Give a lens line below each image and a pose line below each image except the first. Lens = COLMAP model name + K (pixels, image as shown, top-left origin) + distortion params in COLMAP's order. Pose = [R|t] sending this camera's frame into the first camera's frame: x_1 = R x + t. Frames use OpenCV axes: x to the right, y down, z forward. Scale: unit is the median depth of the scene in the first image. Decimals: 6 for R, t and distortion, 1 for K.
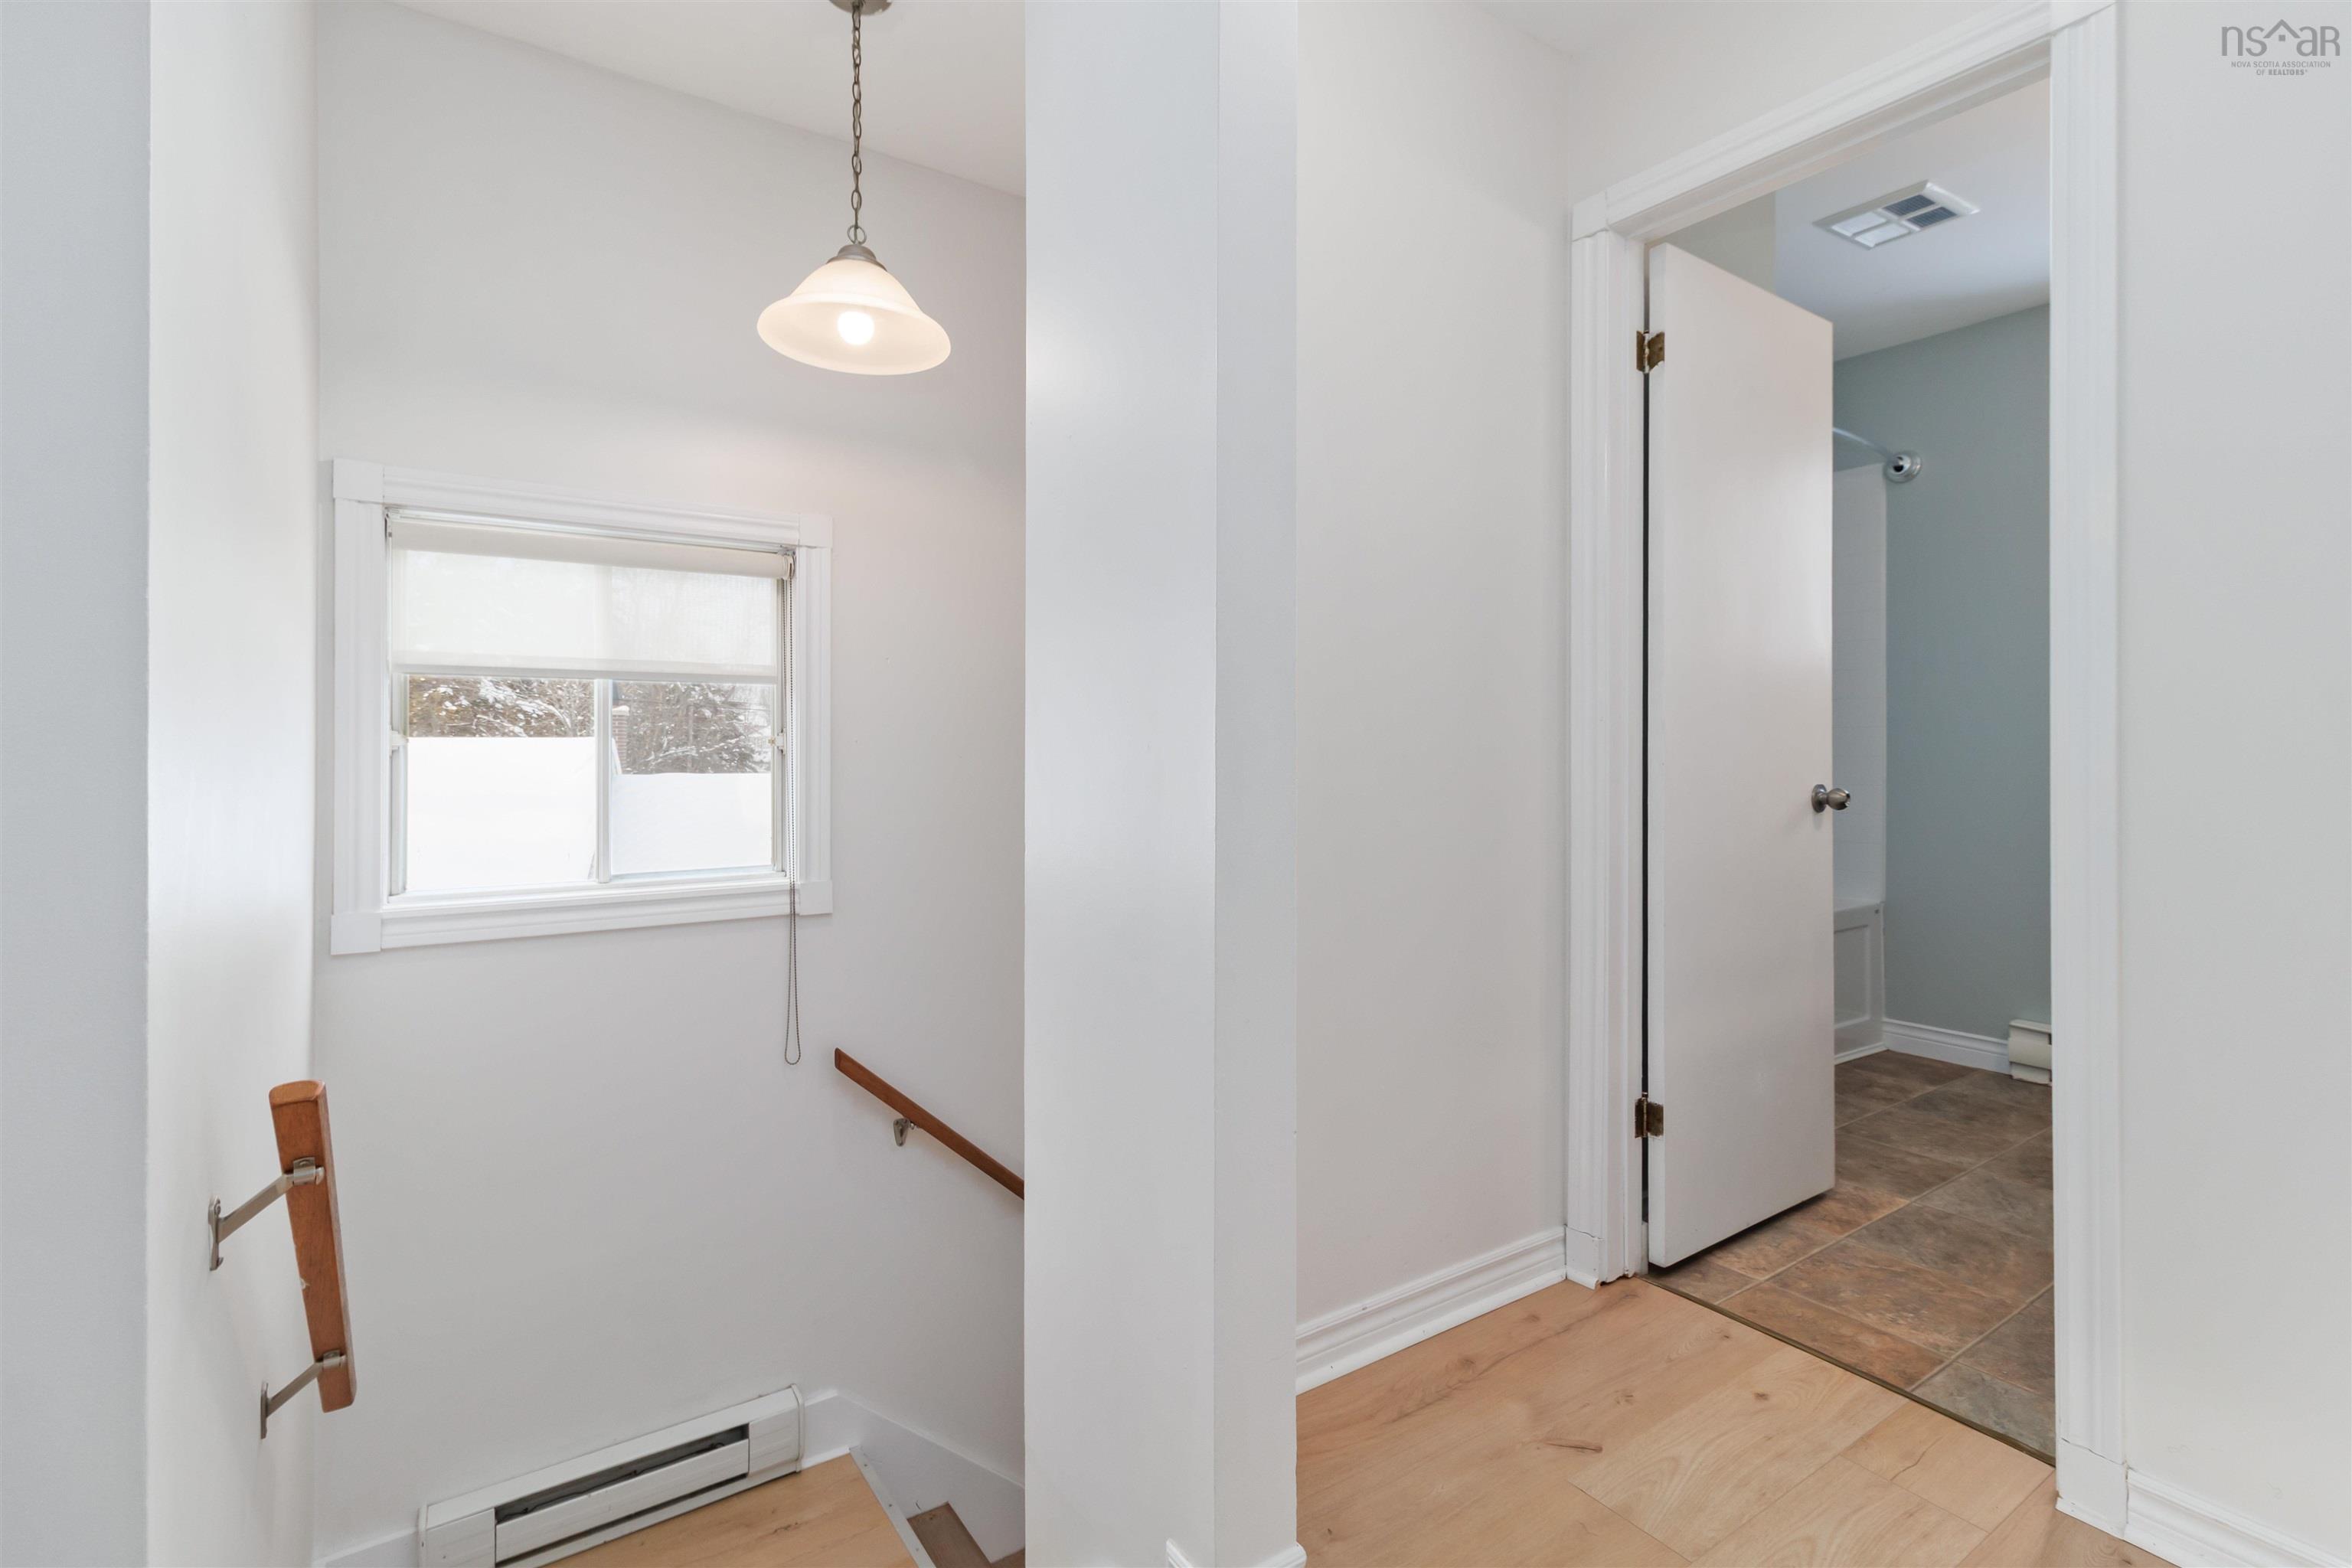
lens RADIAL K [[1103.2, 0, 1183.8], [0, 1103.2, 770.5], [0, 0, 1]] dist [0.002038, -0.000225]
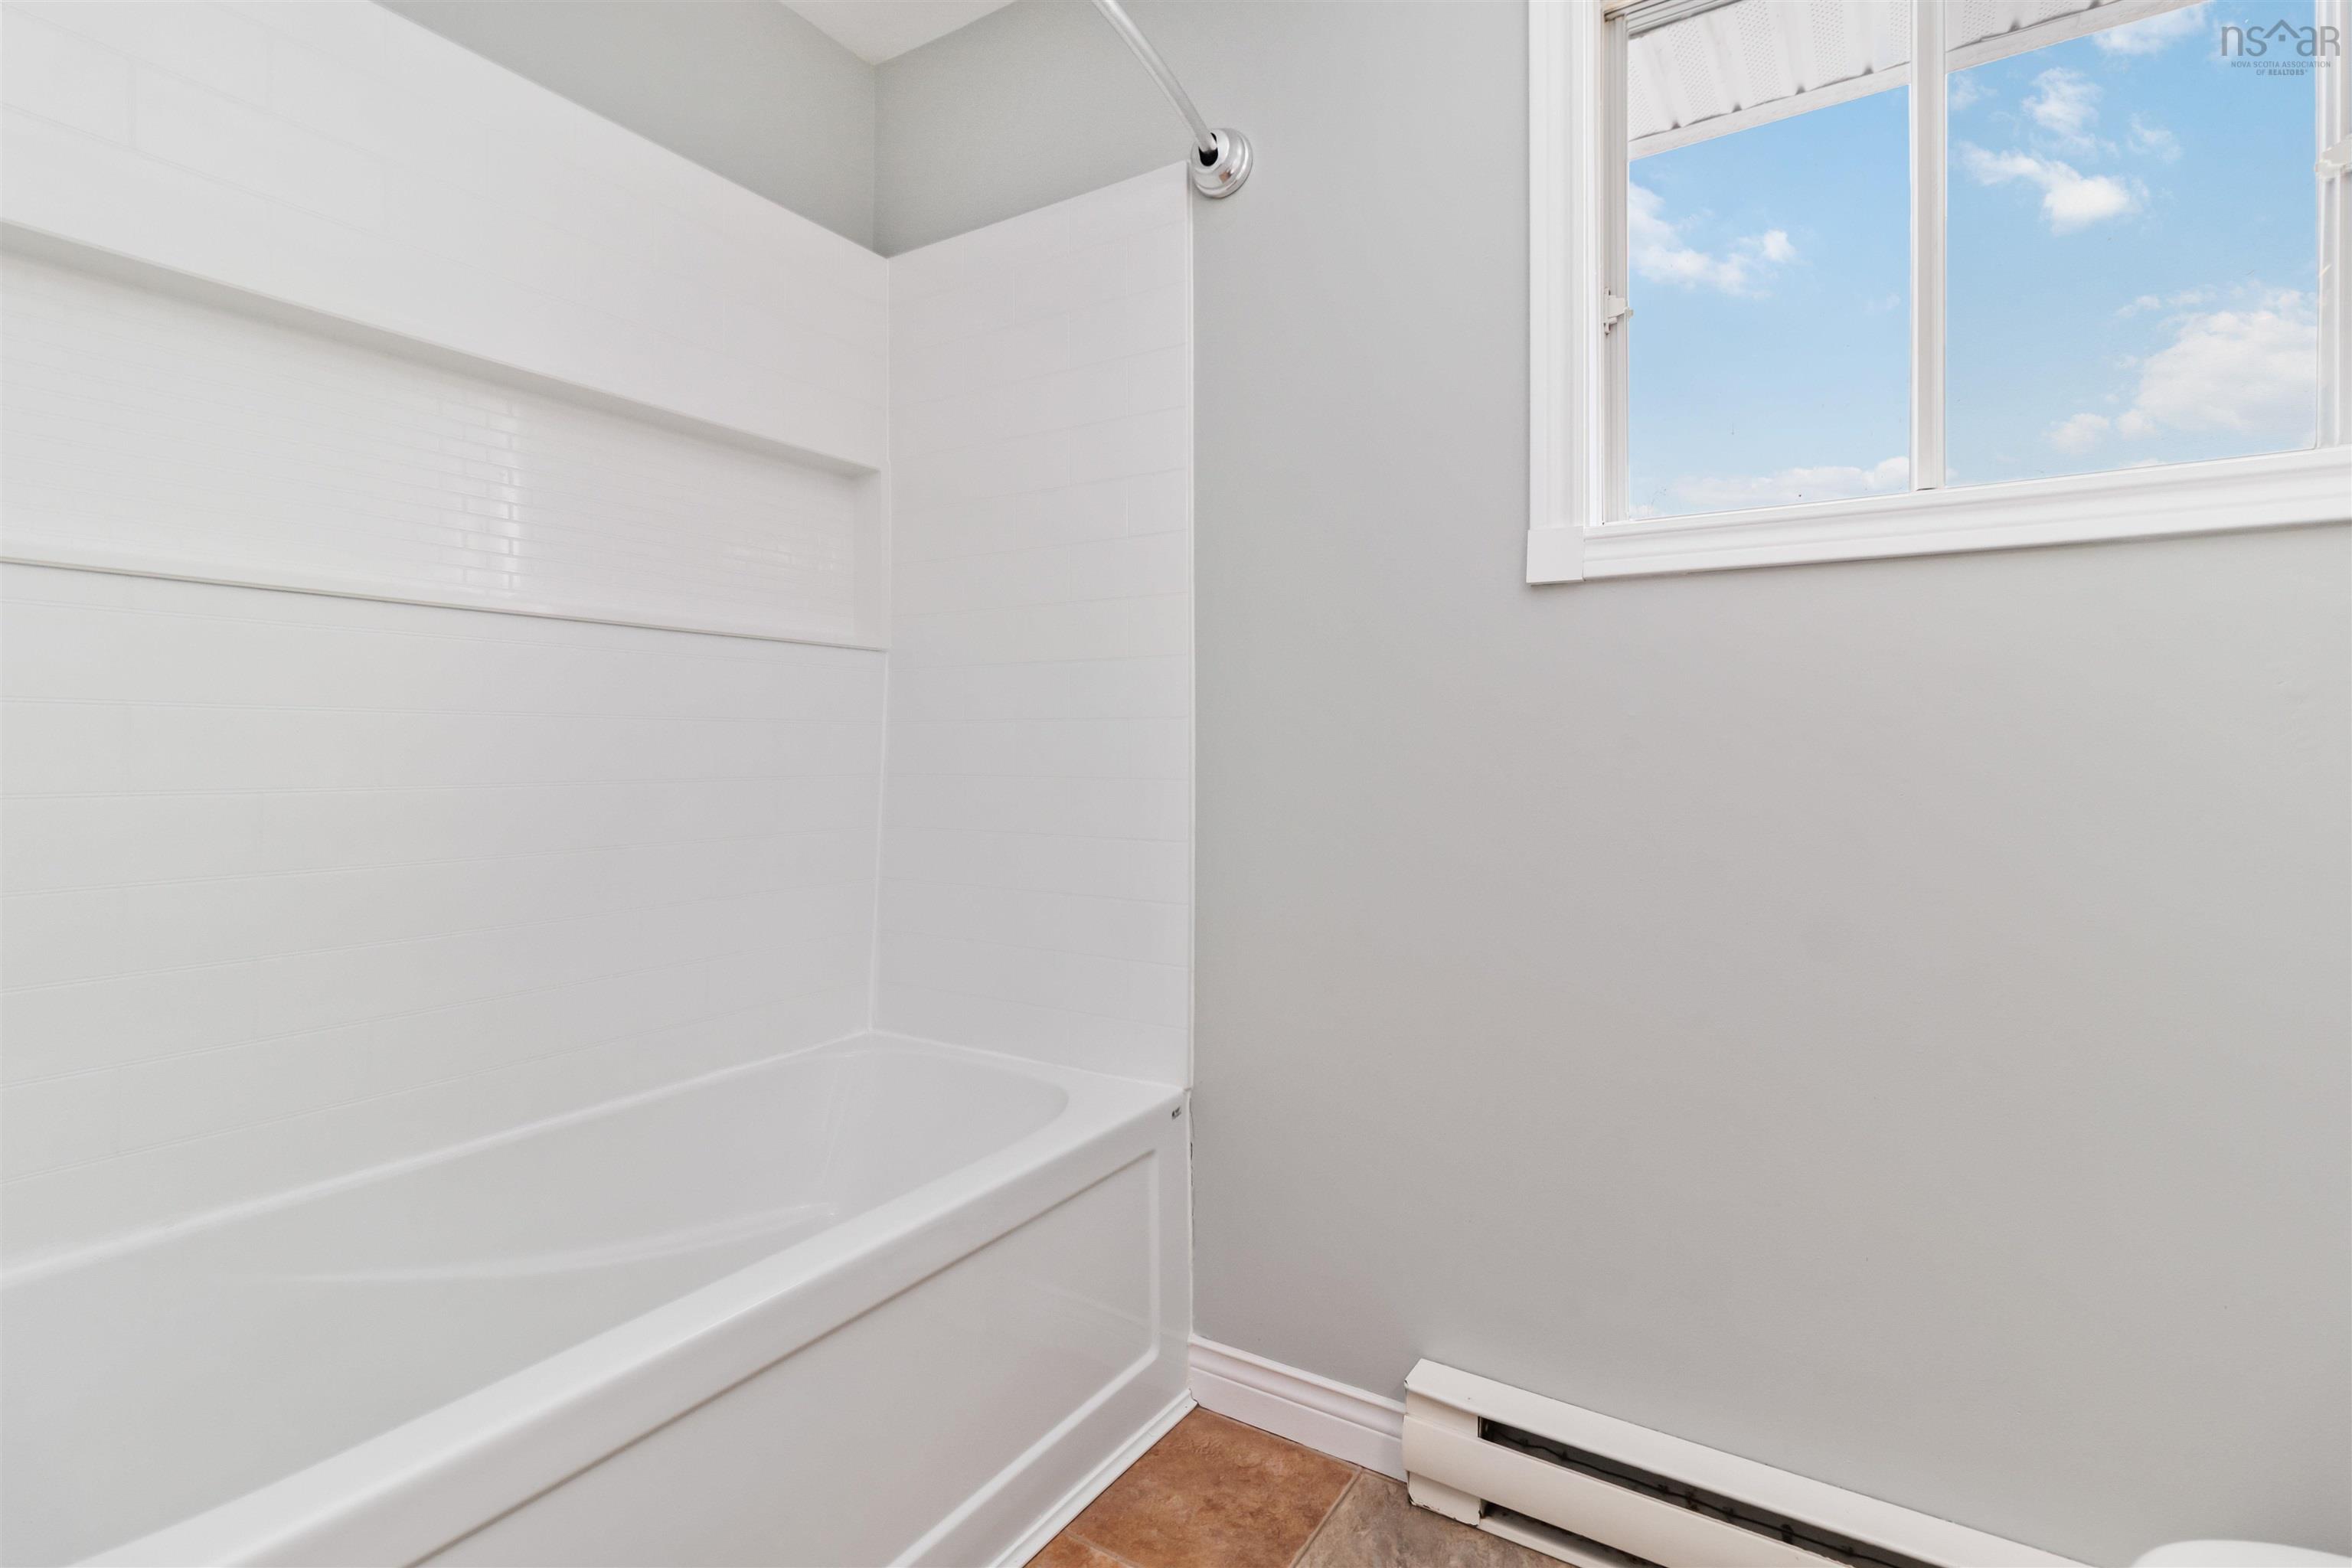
lens RADIAL K [[1103.2, 0, 1169.0], [0, 1103.2, 777.6], [0, 0, 1]] dist [0.002038, -0.000225]
pose [[0.912698, 0.000402, 0.408634, 0.431744], [-0.000819, 0.999999, 0.000846, -0.015816], [-0.408633, -0.001107, 0.912698, 0.570834]]
